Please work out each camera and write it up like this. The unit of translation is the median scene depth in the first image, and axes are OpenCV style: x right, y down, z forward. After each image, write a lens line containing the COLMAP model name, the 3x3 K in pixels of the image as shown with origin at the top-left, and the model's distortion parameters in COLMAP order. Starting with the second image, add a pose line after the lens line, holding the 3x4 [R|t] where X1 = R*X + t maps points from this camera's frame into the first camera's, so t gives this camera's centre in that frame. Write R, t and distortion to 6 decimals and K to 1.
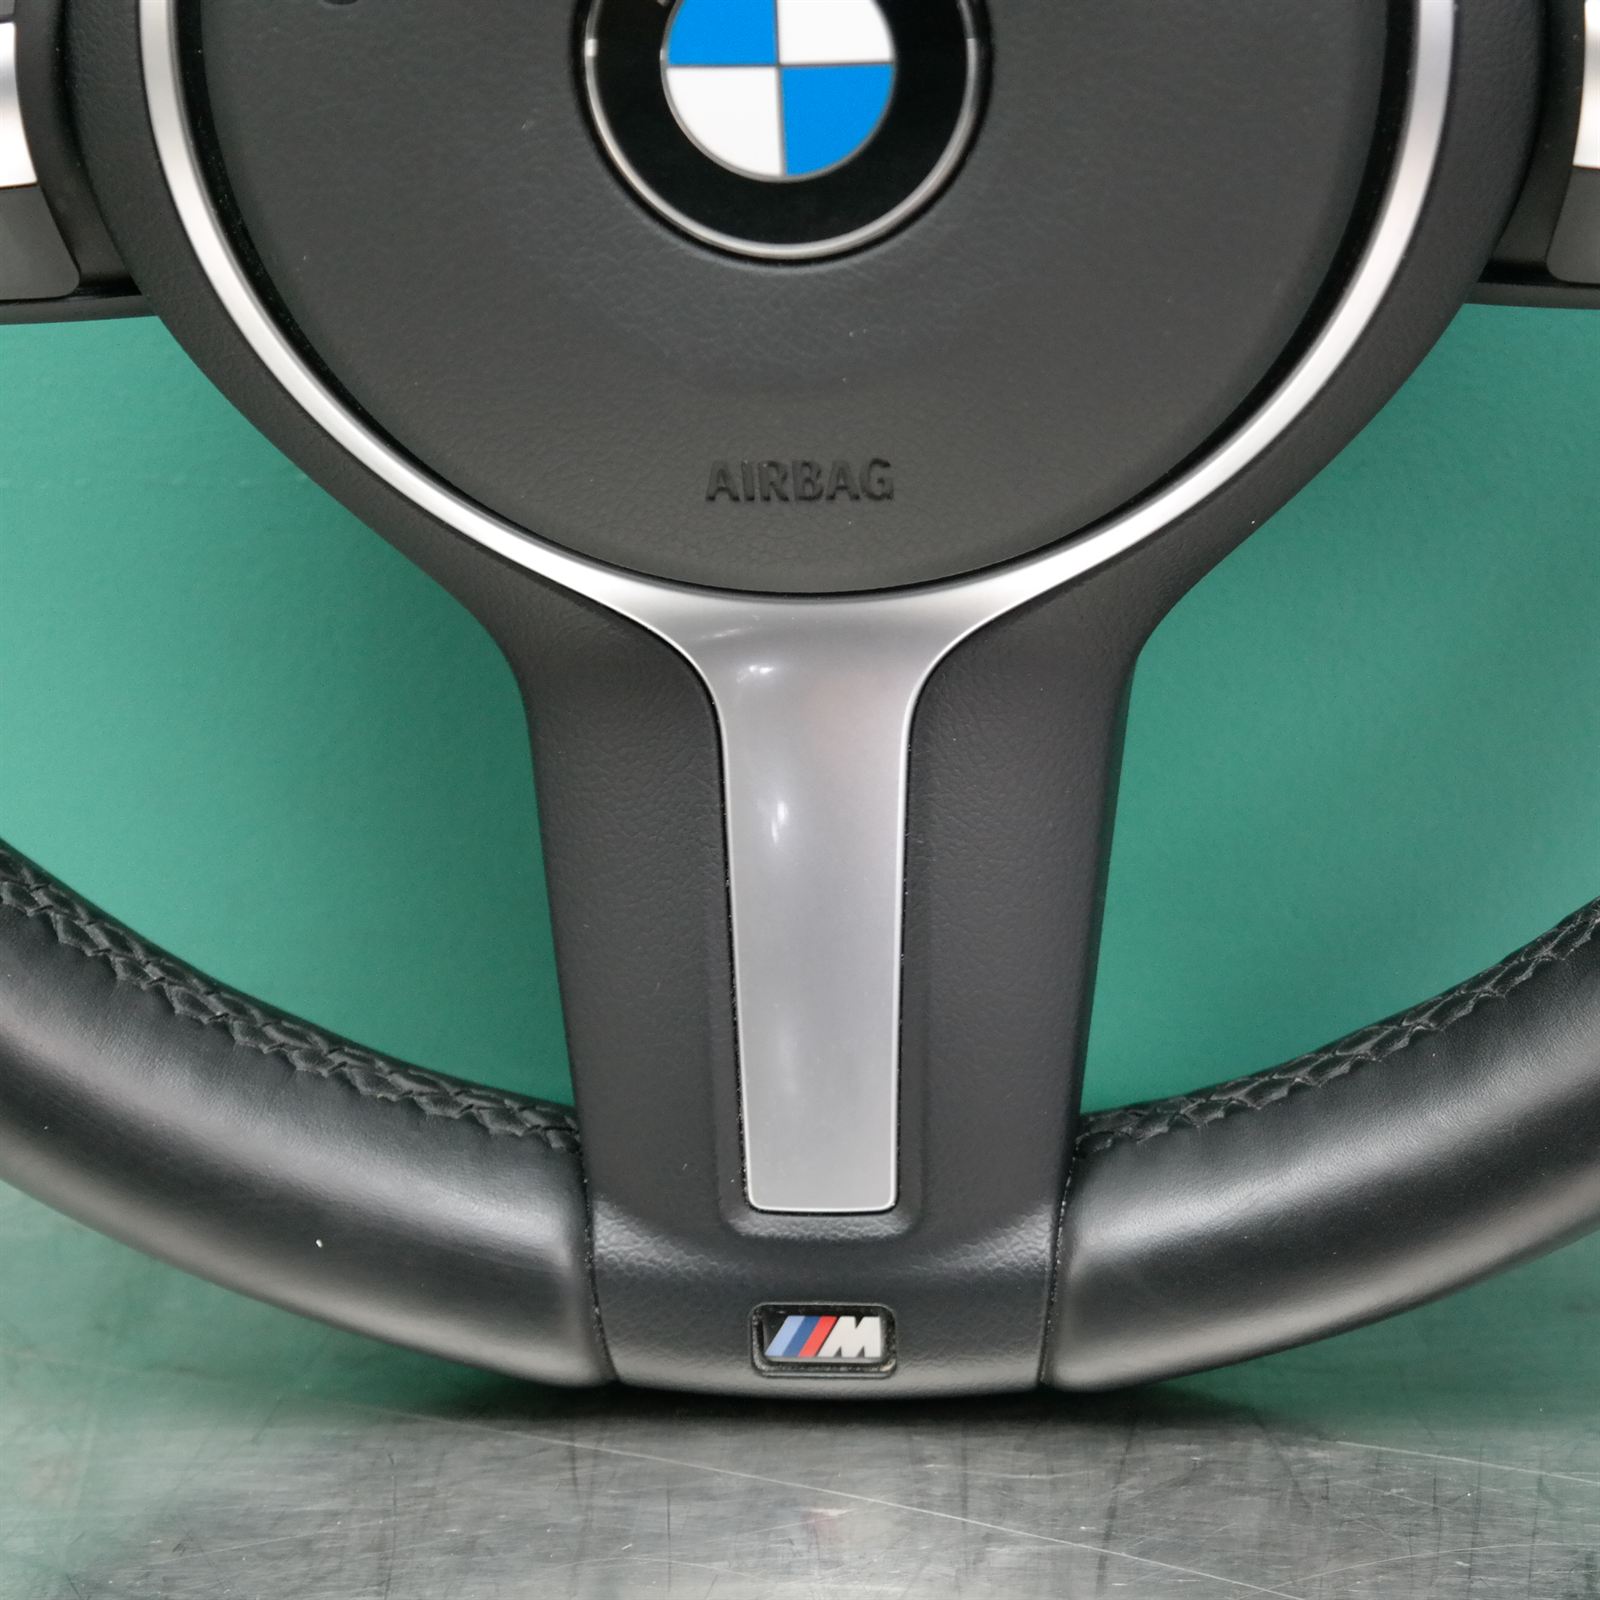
lens RADIAL K [[3902.1, 0, 799.6], [0, 3902.1, 803.5], [0, 0, 1]] dist [0.104072, 0.000000]
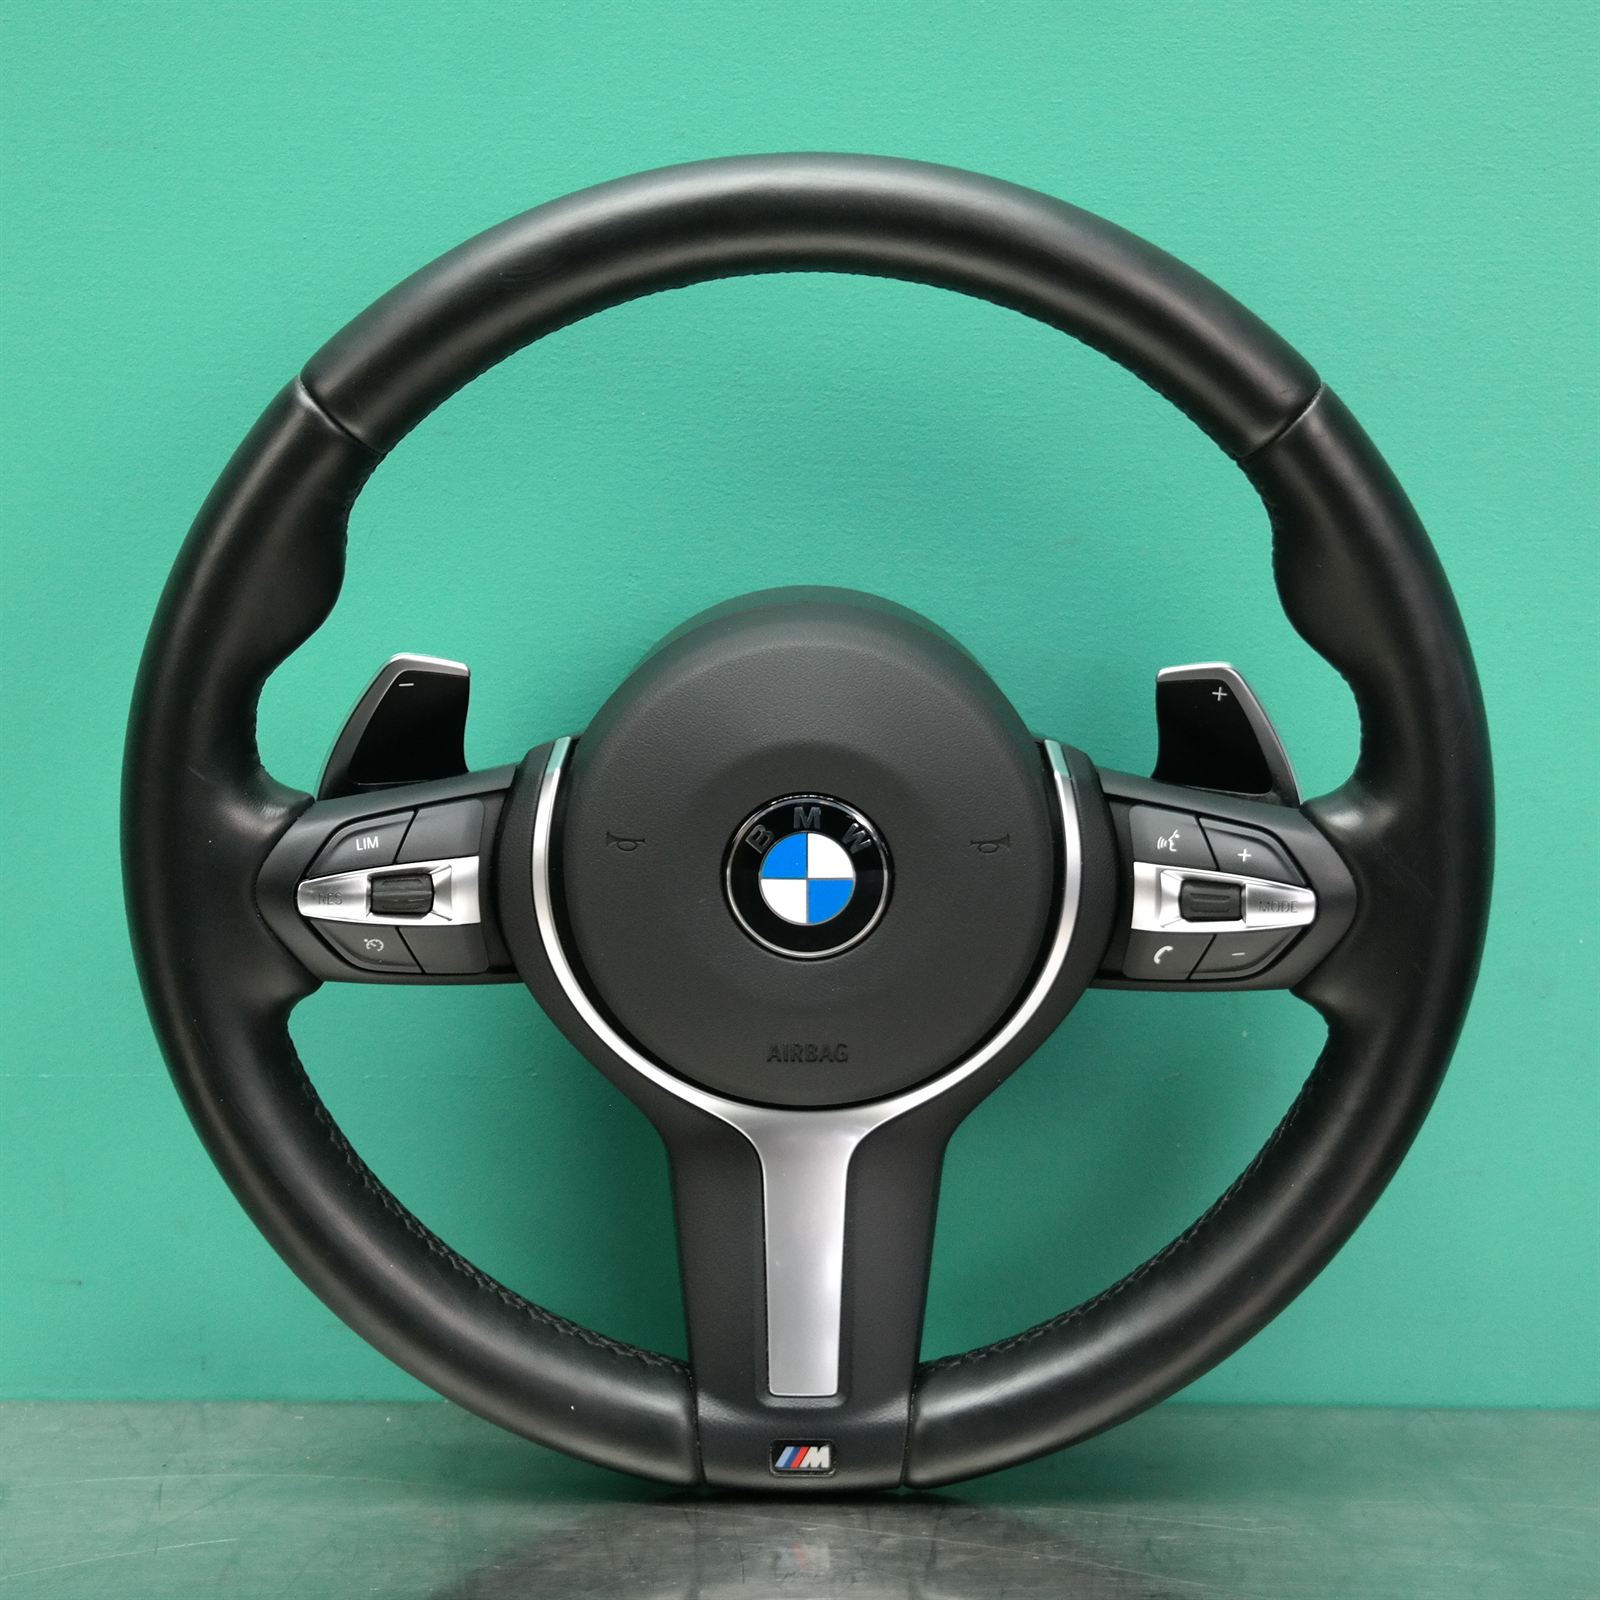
lens RADIAL K [[3902.1, 0, 805.0], [0, 3902.1, 814.8], [0, 0, 1]] dist [0.104072, 0.000000]
pose [[0.997059, 0.023666, 0.072895, -0.164900], [-0.008021, 0.978129, -0.207846, 0.247904], [-0.076220, 0.206650, 0.975442, -1.231445]]
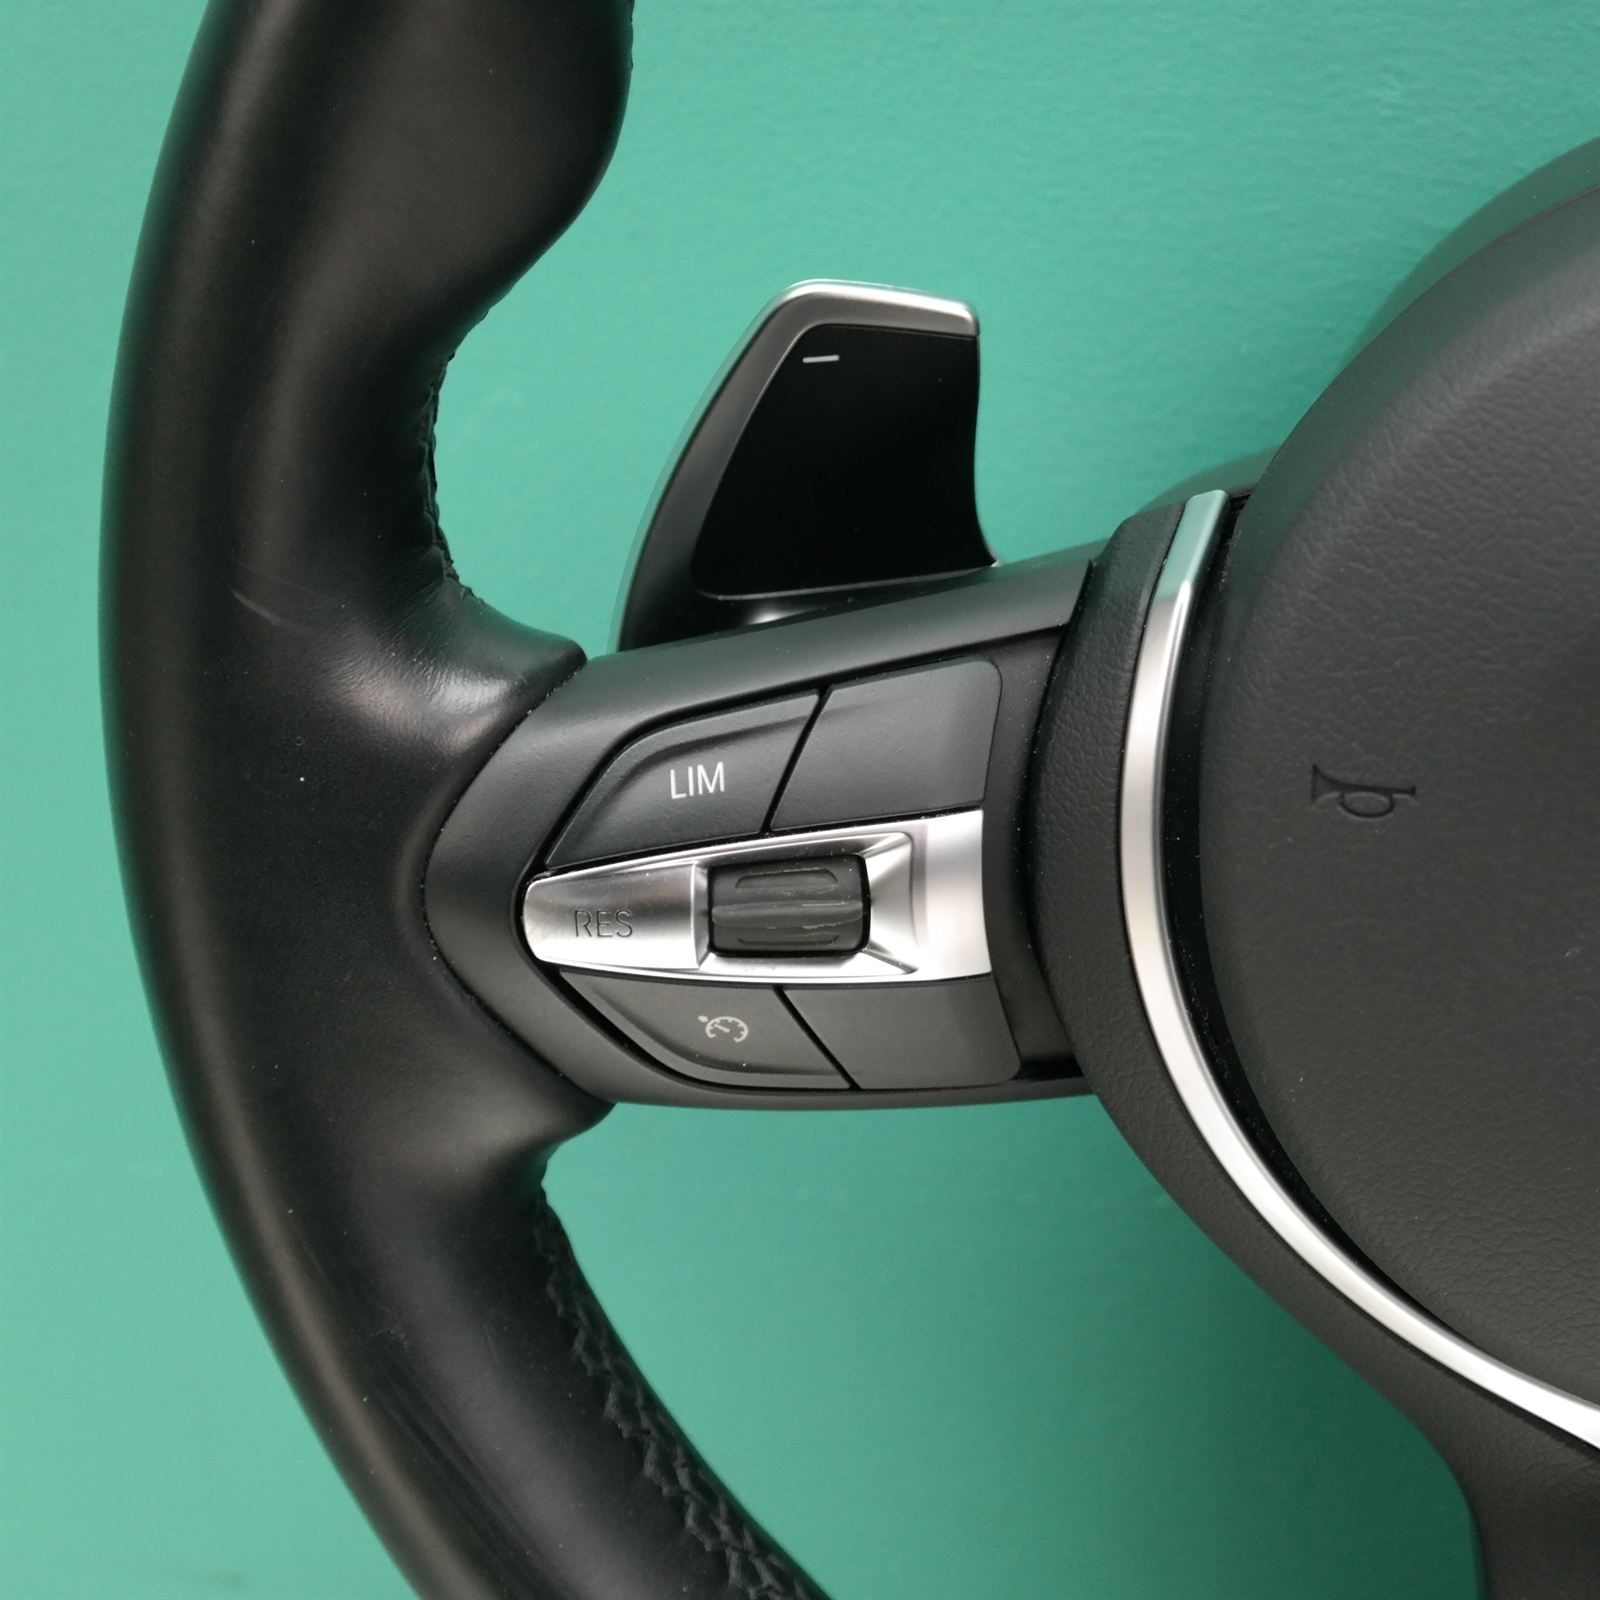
lens RADIAL K [[3902.1, 0, 798.4], [0, 3902.1, 802.5], [0, 0, 1]] dist [0.104072, 0.000000]
pose [[0.992486, 0.025146, -0.119743, -0.124875], [-0.036189, 0.995196, -0.090967, -0.108008], [0.116880, 0.094617, 0.988629, 0.084582]]
